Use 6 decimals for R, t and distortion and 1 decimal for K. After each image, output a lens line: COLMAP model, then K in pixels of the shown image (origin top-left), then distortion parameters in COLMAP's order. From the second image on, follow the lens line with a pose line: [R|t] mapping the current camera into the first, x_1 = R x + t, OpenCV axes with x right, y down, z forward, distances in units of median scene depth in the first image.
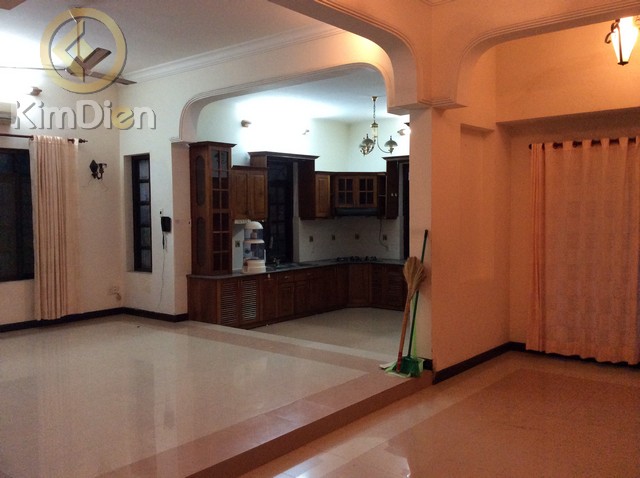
lens RADIAL K [[572.7, 0, 317.5], [0, 572.7, 239.0], [0, 0, 1]] dist [-0.011212, -0.014974]
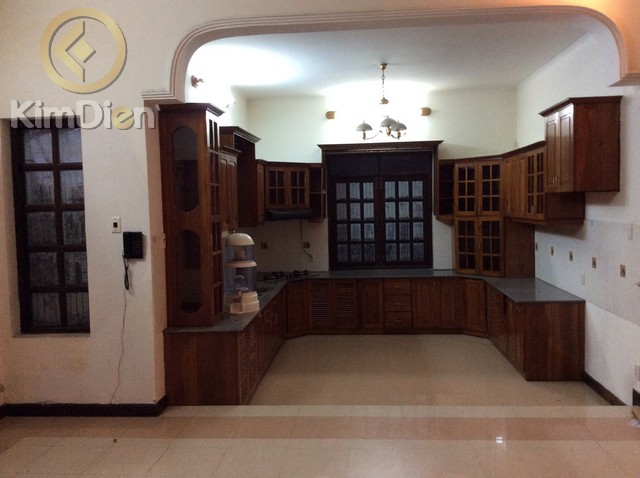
lens RADIAL K [[572.7, 0, 320.6], [0, 572.7, 237.8], [0, 0, 1]] dist [-0.011212, -0.014974]
pose [[0.821455, -0.045373, 0.568465, -0.391133], [0.041760, 0.998940, 0.019387, -0.033318], [-0.568742, 0.007814, 0.822479, 0.397039]]
